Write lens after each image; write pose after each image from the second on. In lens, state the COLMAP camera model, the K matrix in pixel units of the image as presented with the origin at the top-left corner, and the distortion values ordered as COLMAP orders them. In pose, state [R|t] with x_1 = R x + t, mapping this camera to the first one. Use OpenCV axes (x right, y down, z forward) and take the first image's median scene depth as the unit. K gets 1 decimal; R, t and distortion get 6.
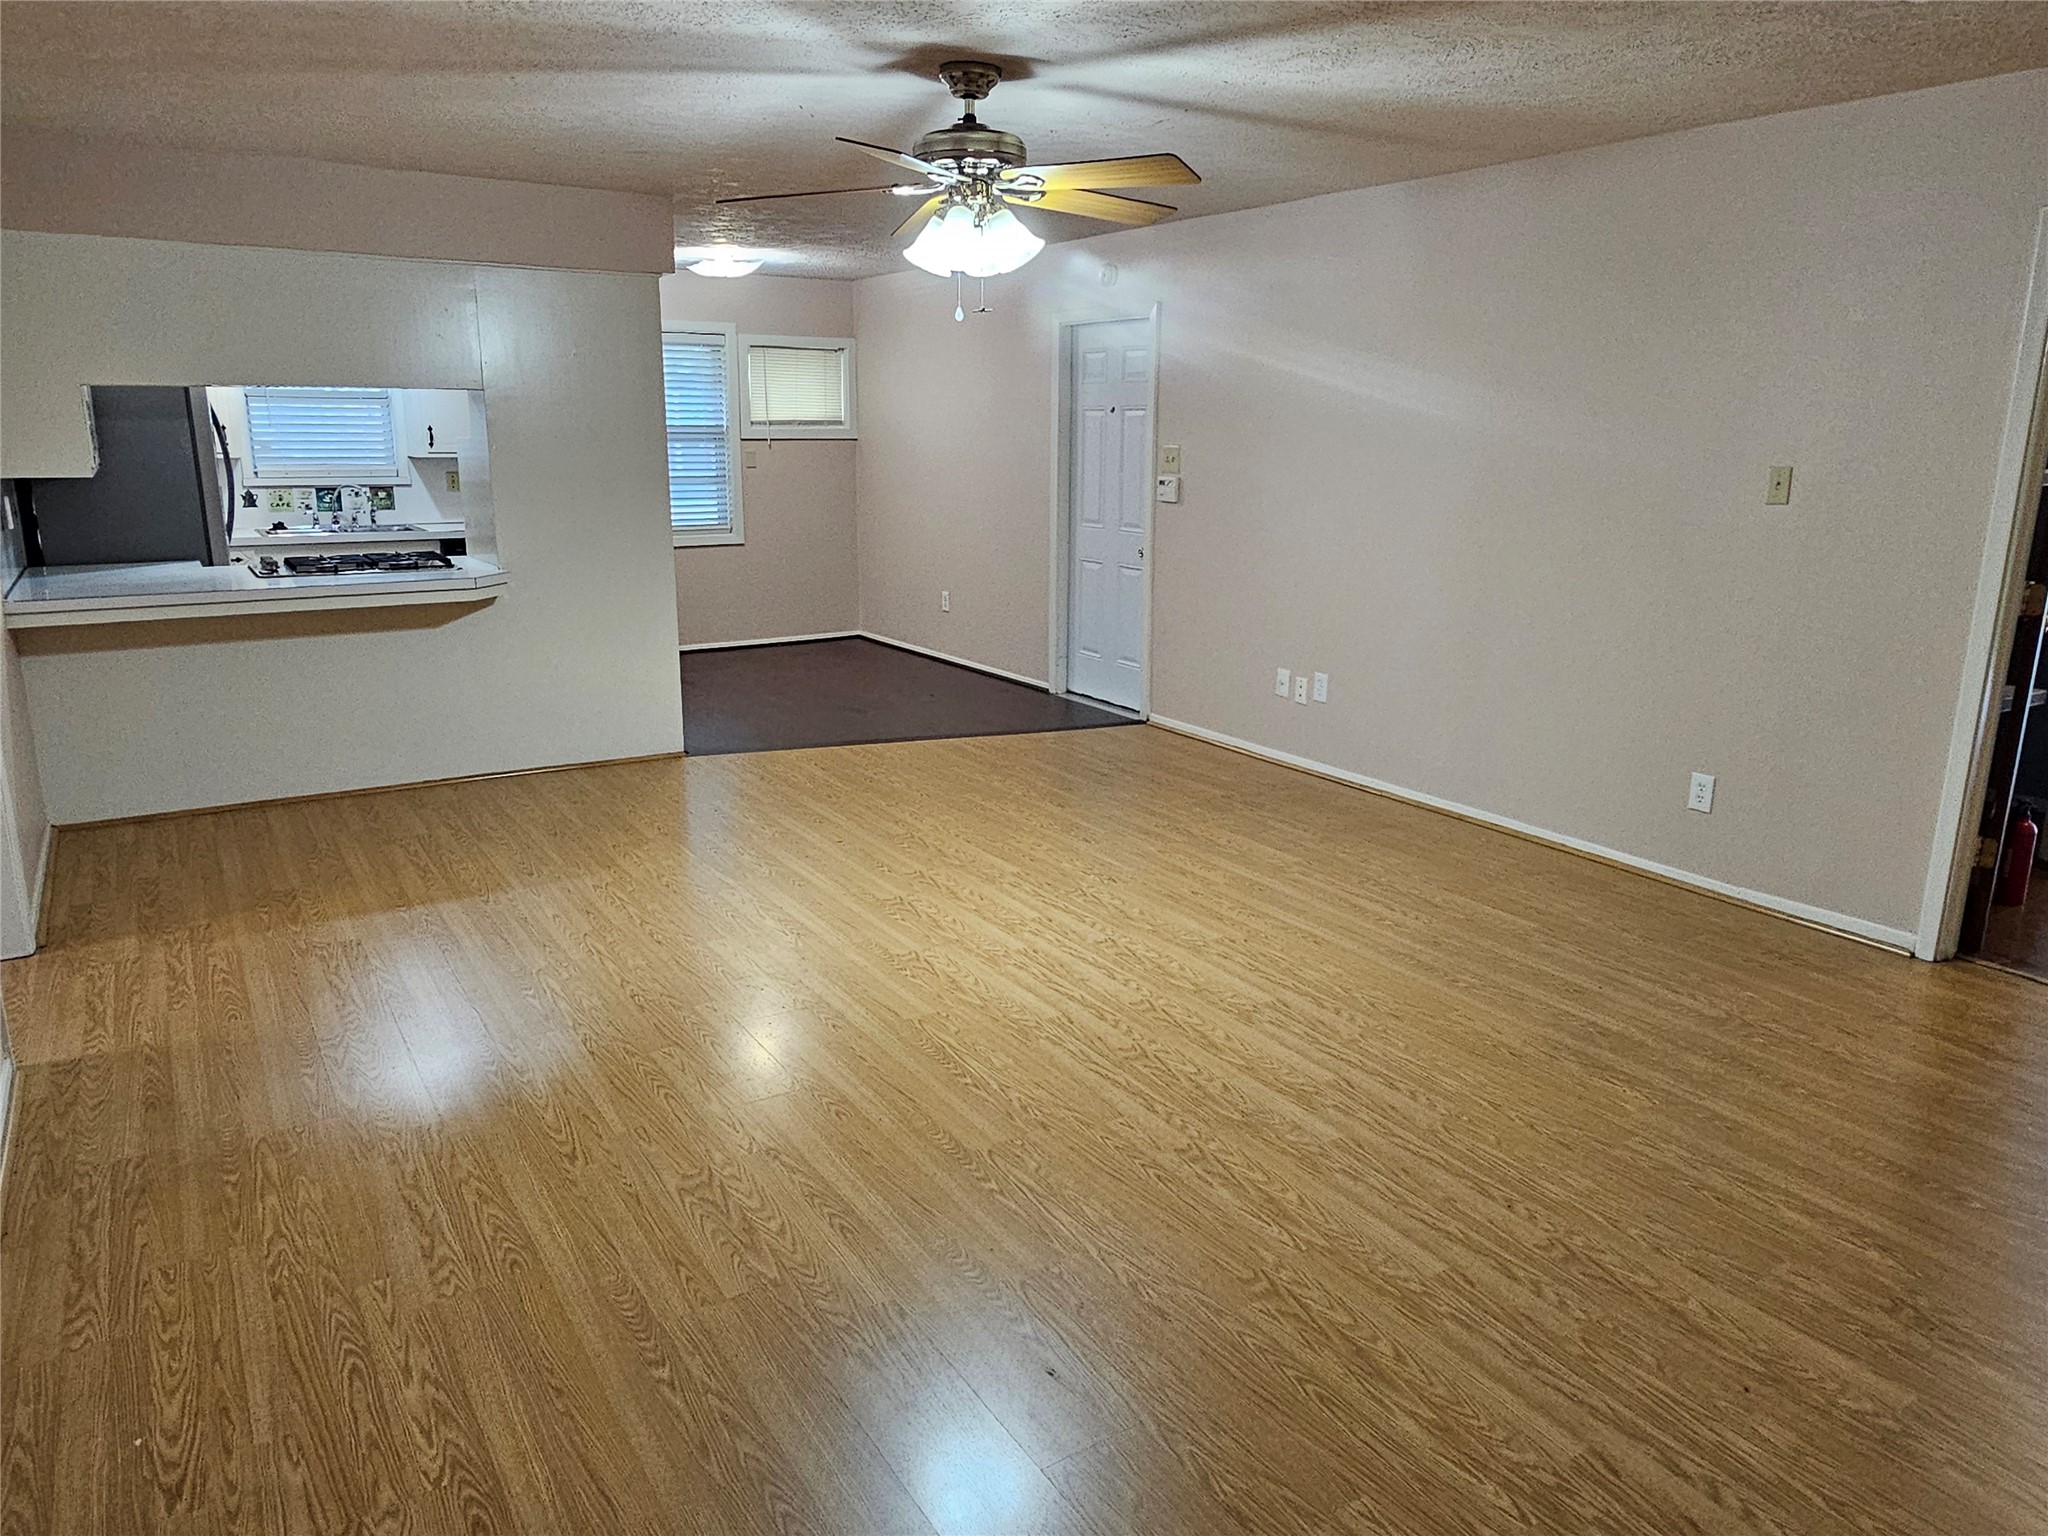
lens RADIAL K [[1361.4, 0, 1018.7], [0, 1361.4, 745.3], [0, 0, 1]] dist [-0.002252, -0.005278]
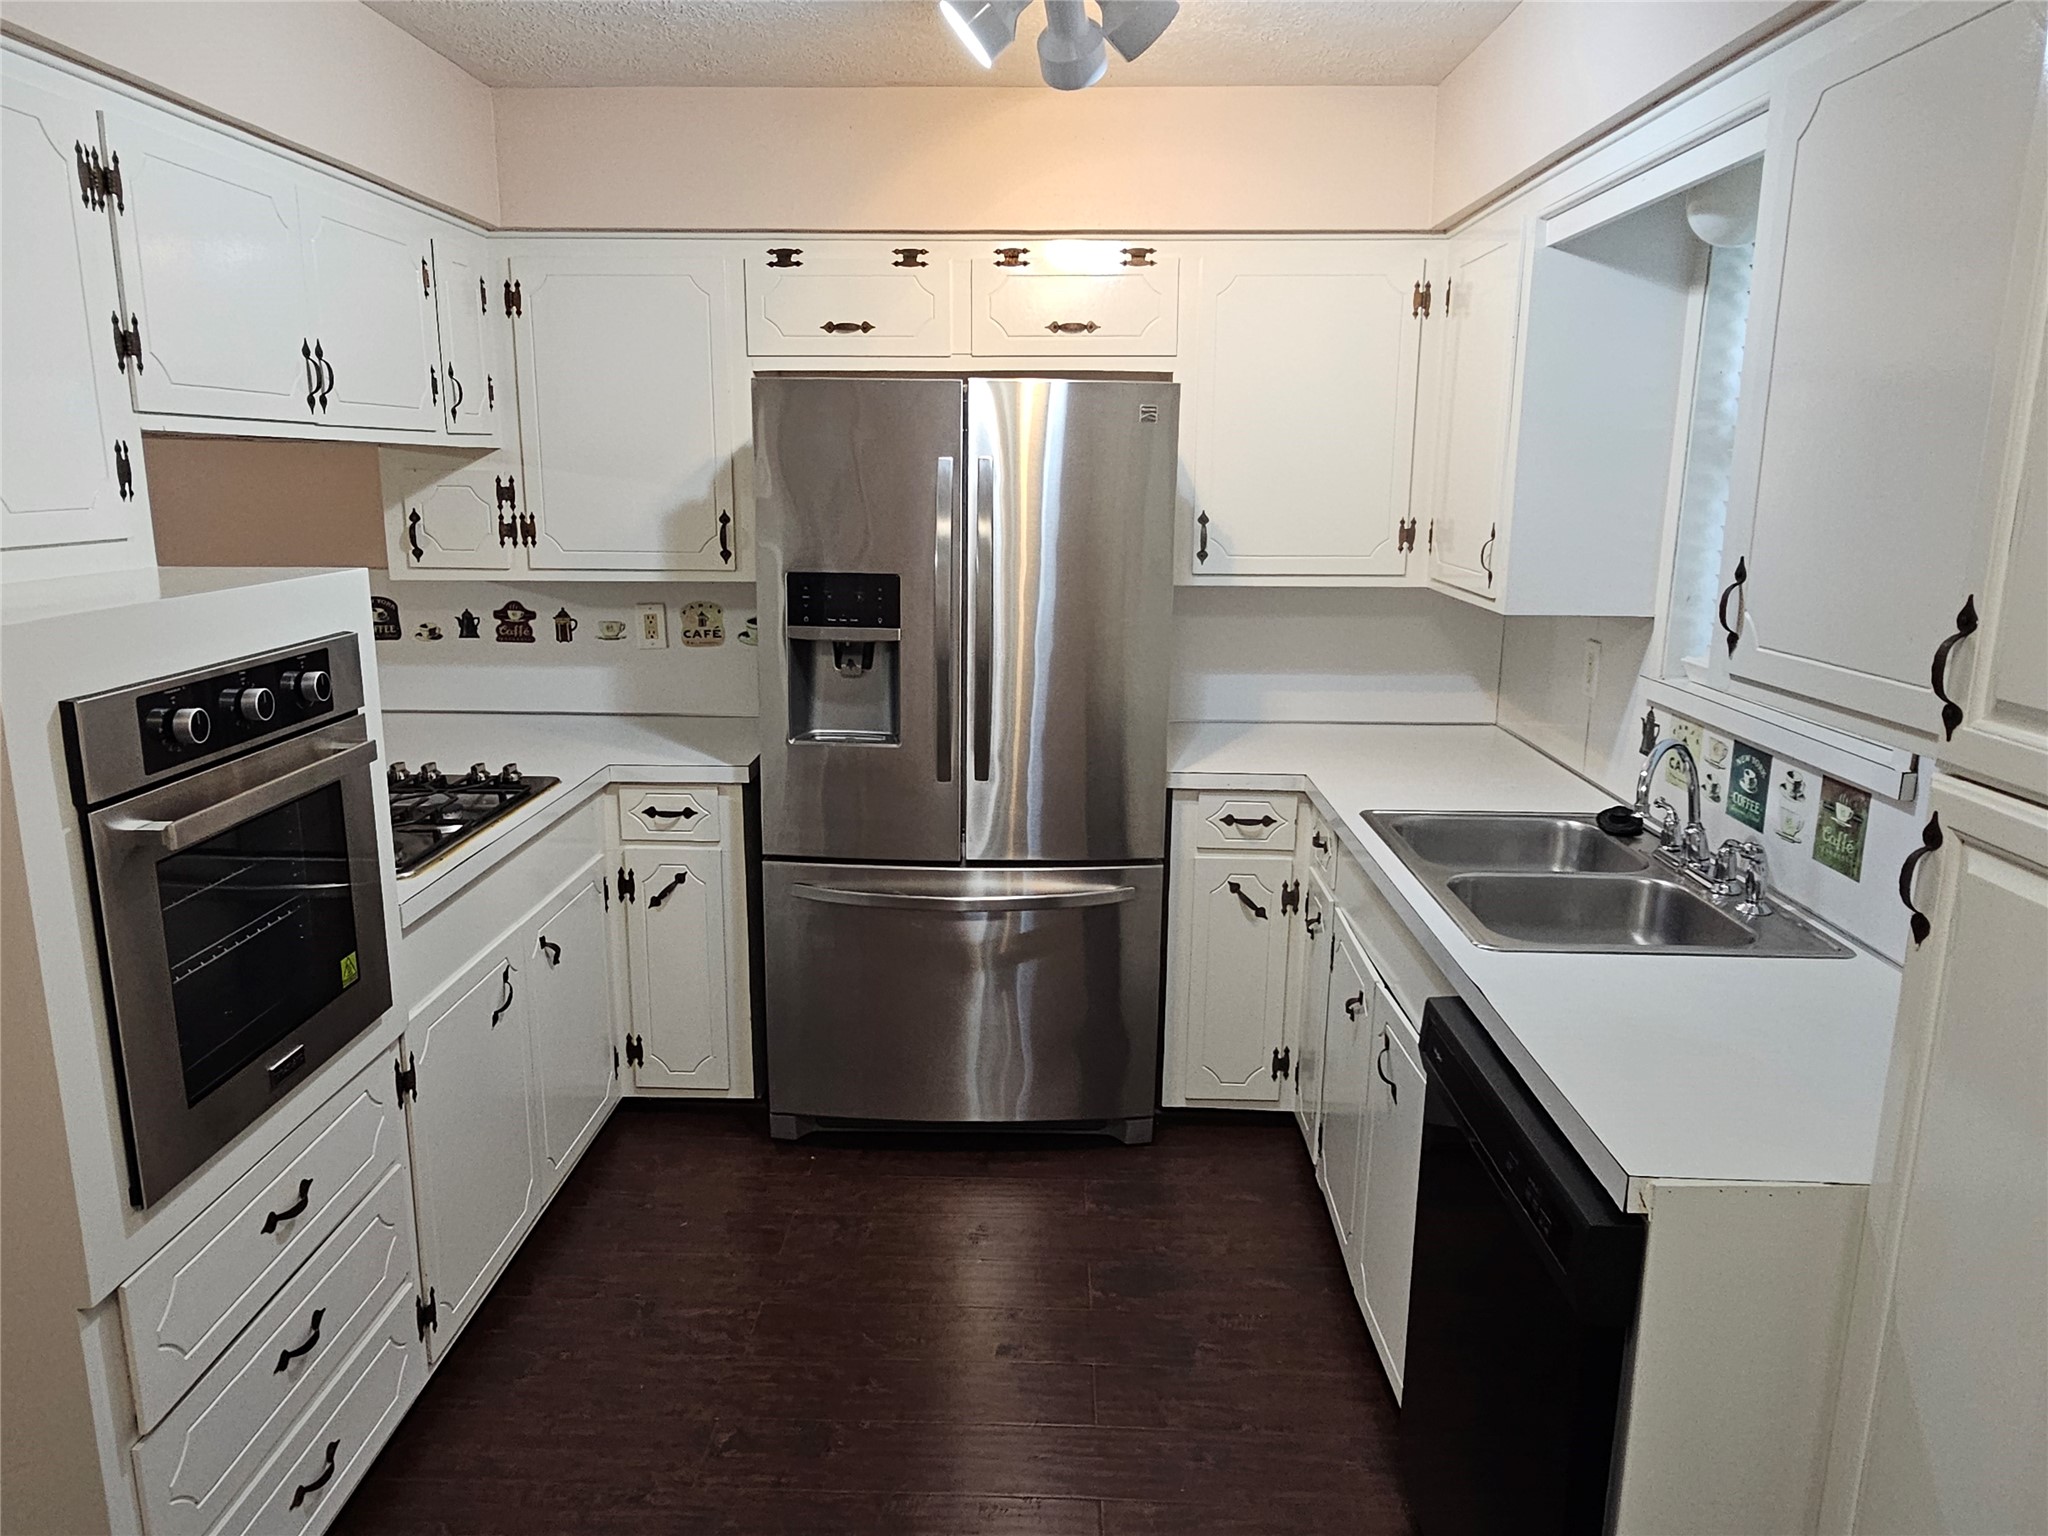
lens RADIAL K [[1372.9, 0, 1017.4], [0, 1372.9, 762.1], [0, 0, 1]] dist [-0.002256, -0.003270]
pose [[-0.556945, 0.164652, -0.814065, -0.357668], [-0.201208, 0.924207, 0.324586, -0.527720], [0.805809, 0.344573, -0.481604, 2.128111]]
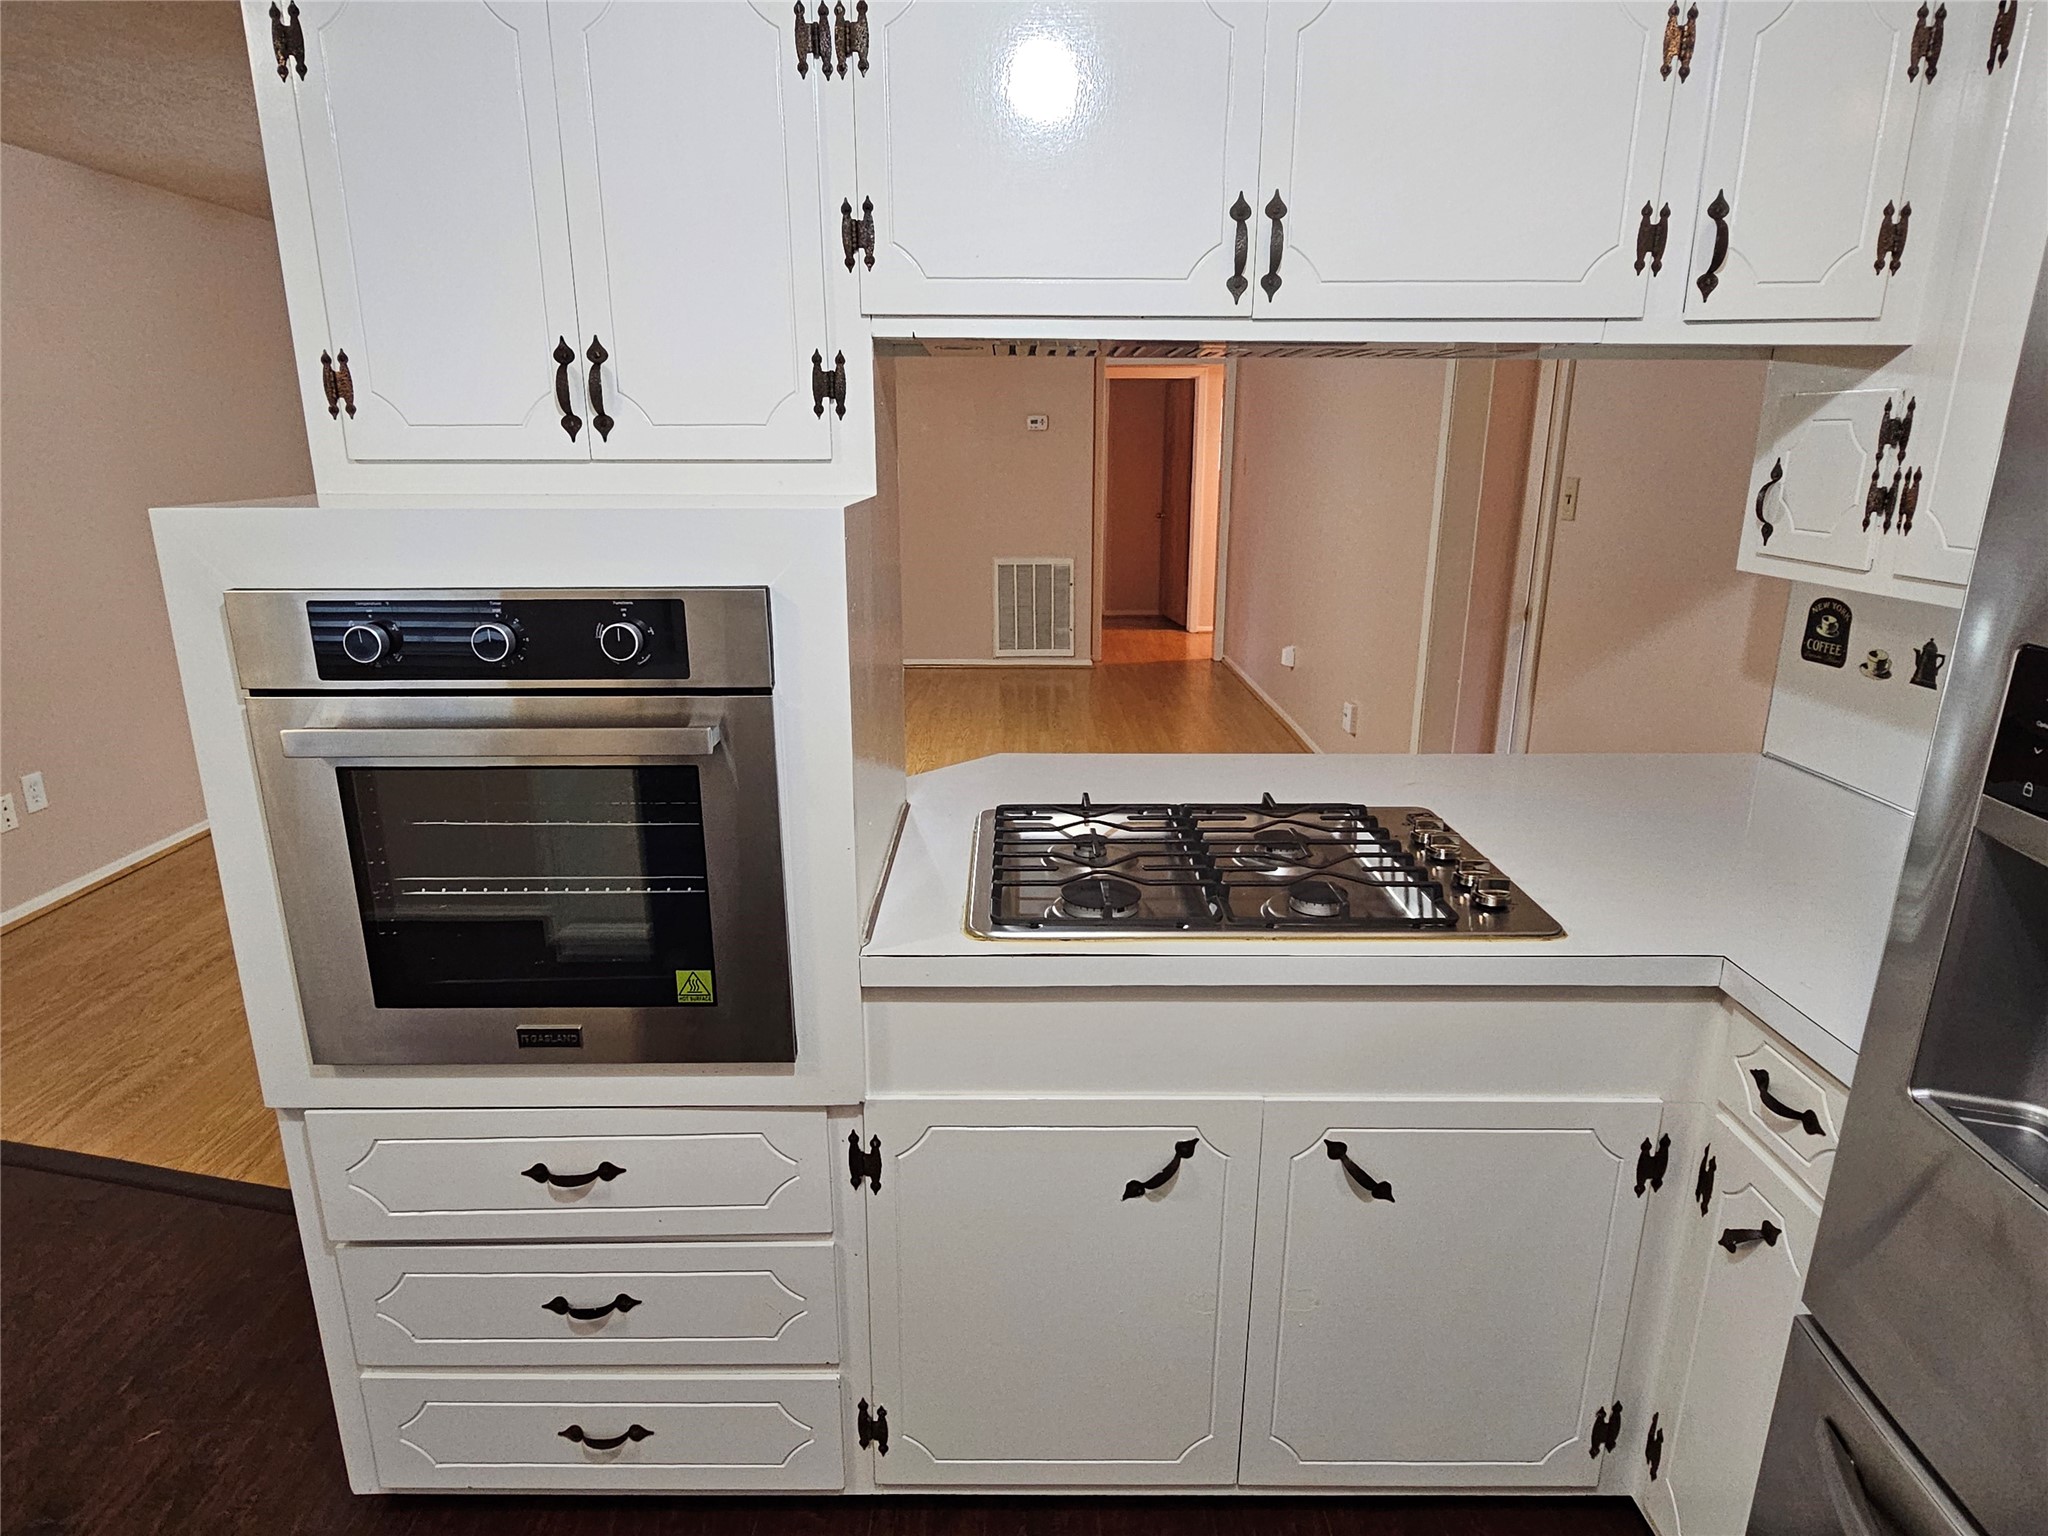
lens RADIAL K [[1162.7, 0, 1028.7], [0, 1162.7, 768.4], [0, 0, 1]] dist [-0.000953, 0.000103]
pose [[-0.844656, -0.151933, 0.513297, -0.915233], [0.116507, 0.883714, 0.453293, -0.446337], [-0.522478, 0.442680, -0.728733, 1.872202]]
